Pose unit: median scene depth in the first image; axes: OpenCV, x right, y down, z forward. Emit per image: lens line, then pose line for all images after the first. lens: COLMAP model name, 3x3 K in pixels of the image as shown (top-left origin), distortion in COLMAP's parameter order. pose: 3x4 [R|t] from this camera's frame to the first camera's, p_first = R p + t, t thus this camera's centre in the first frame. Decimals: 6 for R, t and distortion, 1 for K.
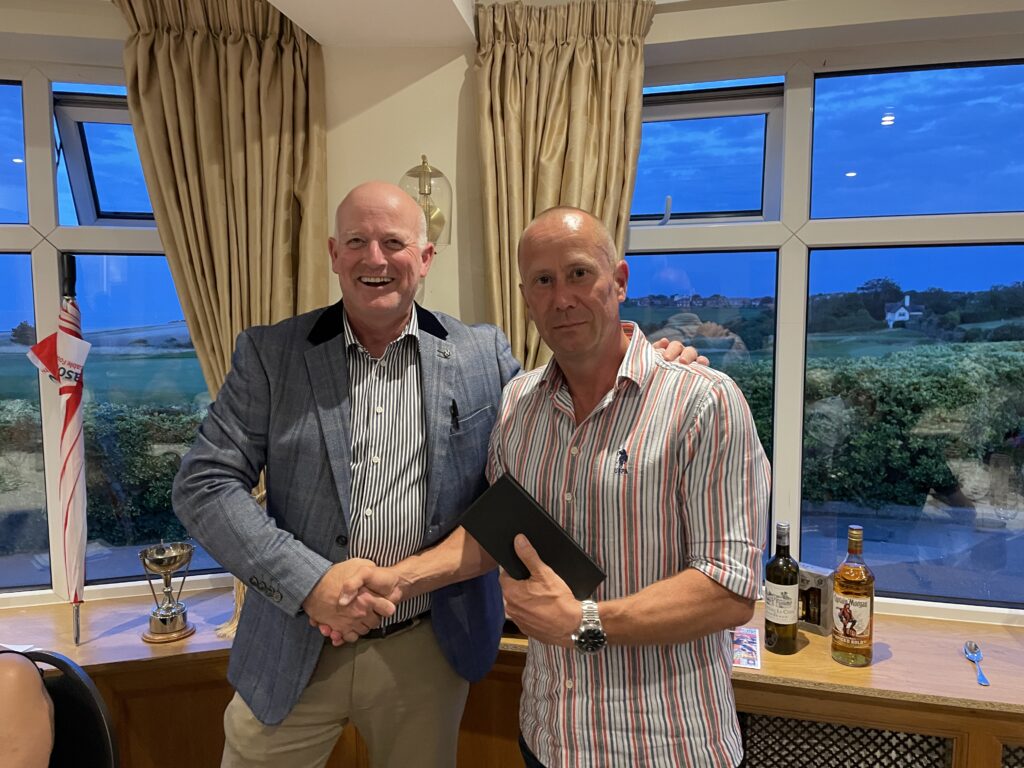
lens RADIAL K [[799.0, 0, 514.2], [0, 799.0, 379.4], [0, 0, 1]] dist [0.082918, -0.121101]
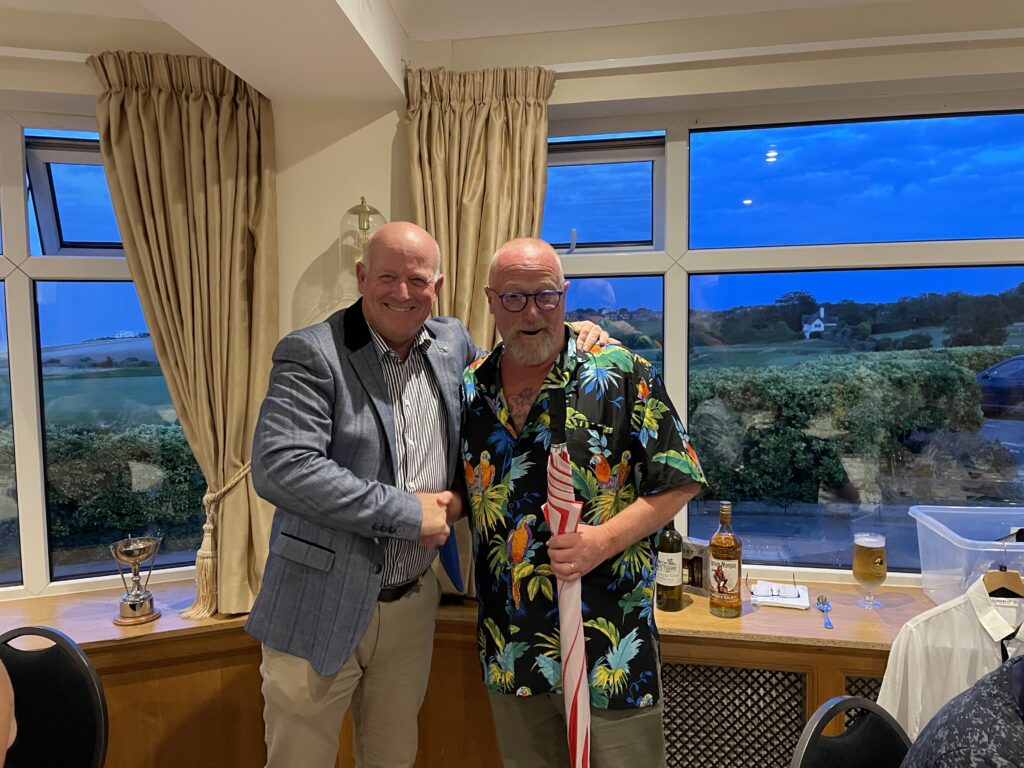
lens RADIAL K [[798.7, 0, 513.1], [0, 798.7, 373.1], [0, 0, 1]] dist [0.086695, -0.126067]
pose [[0.996342, -0.014723, 0.084180, 0.003411], [0.016879, 0.999546, -0.024953, 0.011208], [-0.083775, 0.026283, 0.996138, -0.173763]]
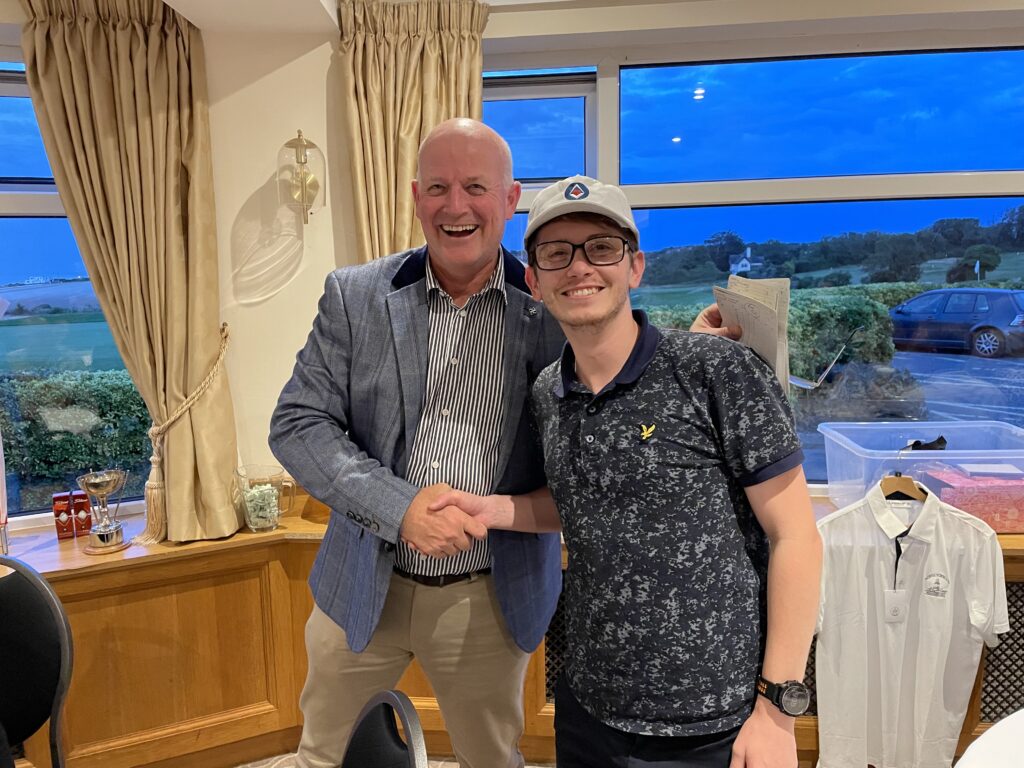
lens RADIAL K [[799.0, 0, 514.2], [0, 799.0, 379.4], [0, 0, 1]] dist [0.082918, -0.121101]
pose [[0.985492, -0.041374, 0.164604, -0.011767], [0.032516, 0.997893, 0.056150, 0.028075], [-0.166580, -0.049983, 0.984760, -0.224783]]
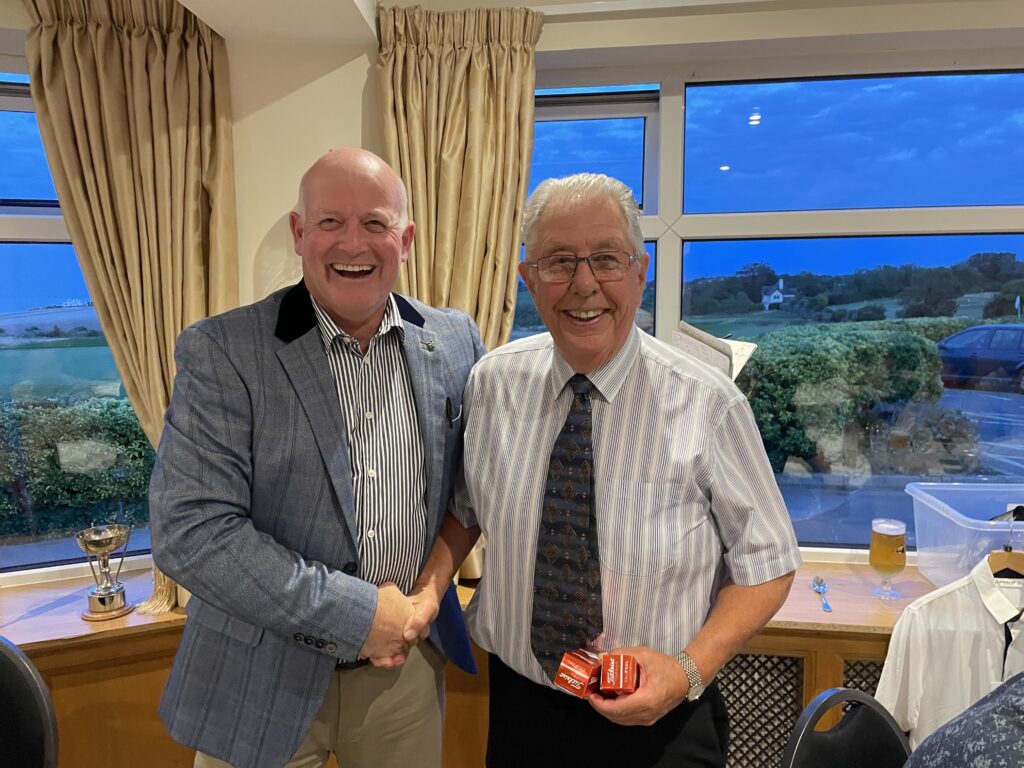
lens RADIAL K [[800.5, 0, 523.4], [0, 800.5, 387.9], [0, 0, 1]] dist [0.076638, -0.108371]
pose [[0.989769, -0.022124, 0.140957, -0.018485], [0.017940, 0.999362, 0.030887, 0.005274], [-0.141550, -0.028043, 0.989534, -0.090771]]
